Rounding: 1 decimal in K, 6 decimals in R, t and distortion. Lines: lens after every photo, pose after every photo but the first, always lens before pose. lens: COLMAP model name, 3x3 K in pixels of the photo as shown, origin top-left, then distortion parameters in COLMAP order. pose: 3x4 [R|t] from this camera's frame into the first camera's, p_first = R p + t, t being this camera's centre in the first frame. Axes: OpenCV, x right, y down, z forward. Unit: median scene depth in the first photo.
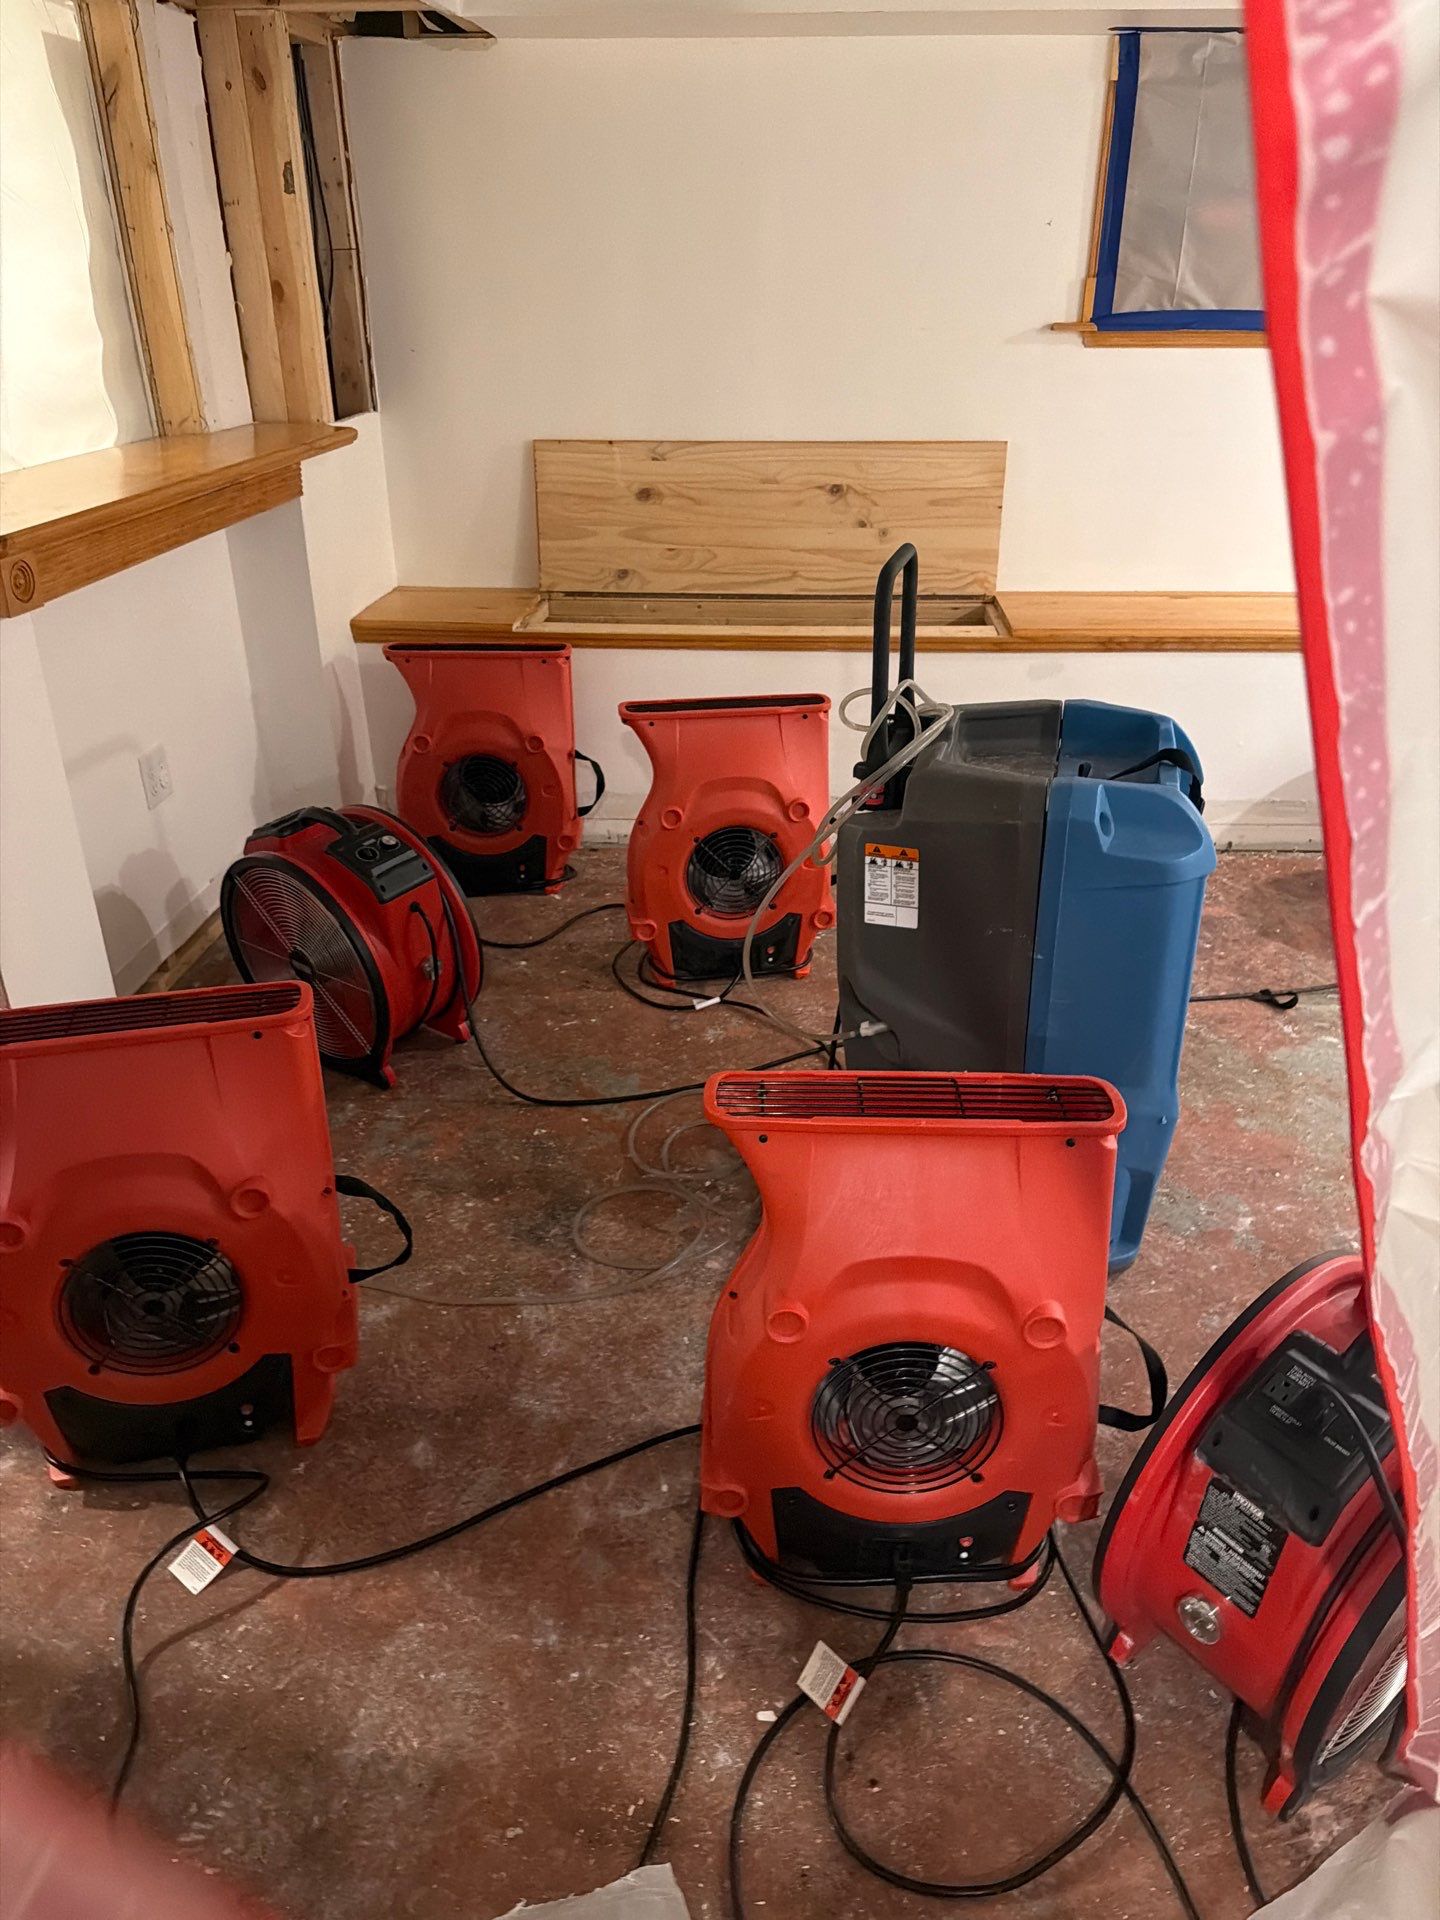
lens RADIAL K [[1352.1, 0, 728.9], [0, 1352.1, 972.6], [0, 0, 1]] dist [0.125618, -0.231846]
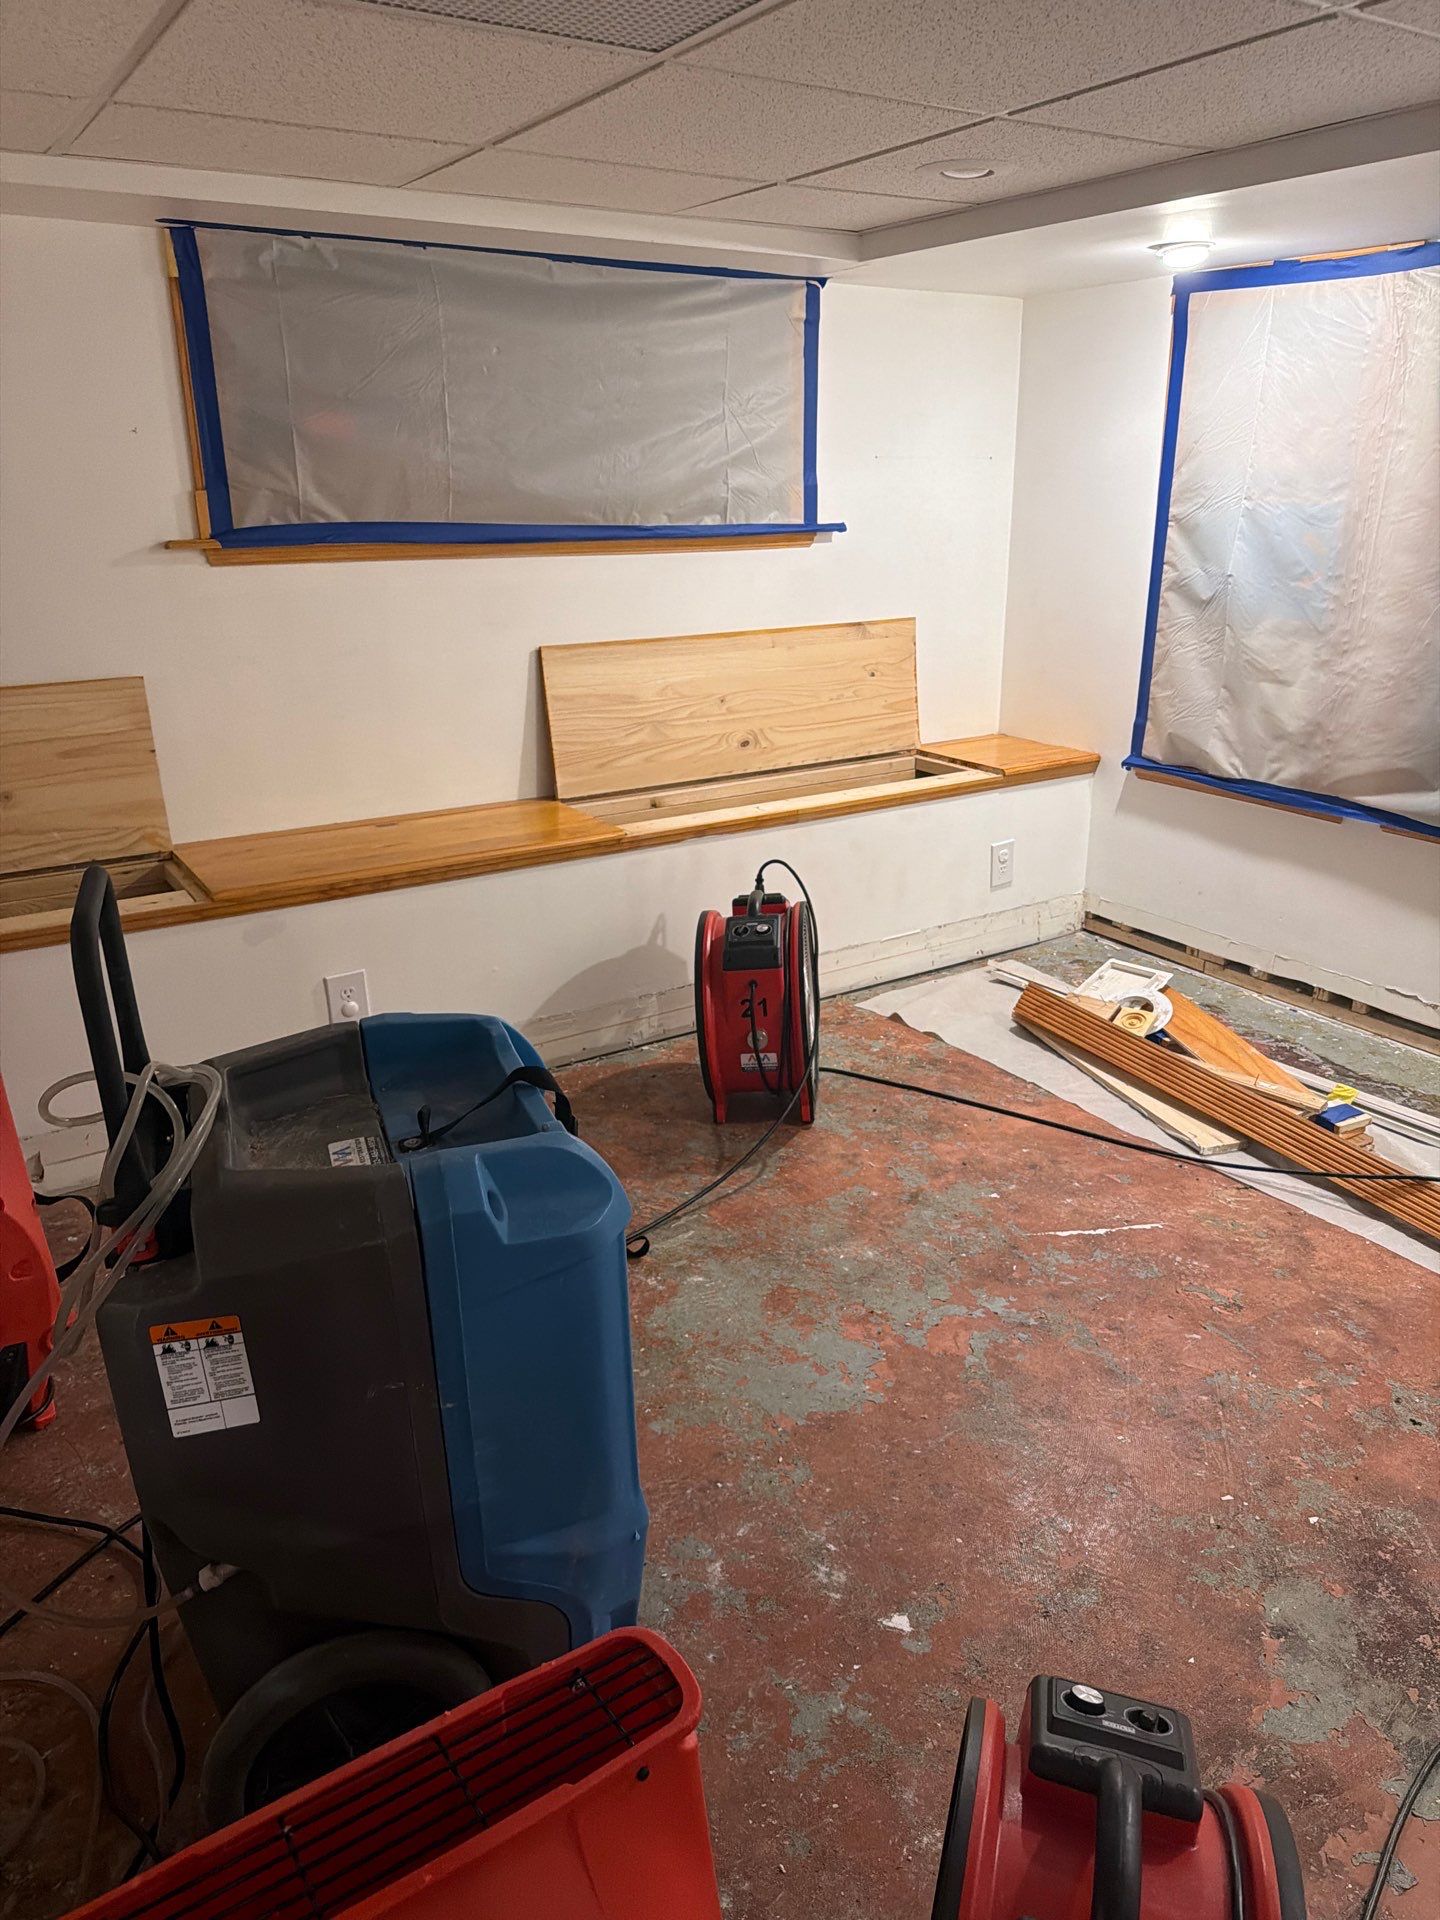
lens RADIAL K [[1343.4, 0, 723.6], [0, 1343.4, 971.2], [0, 0, 1]] dist [0.094255, -0.138258]
pose [[0.815096, -0.202158, 0.542909, 0.004299], [0.268226, 0.962334, -0.044366, -0.099462], [-0.513491, 0.181784, 0.838619, 0.184912]]
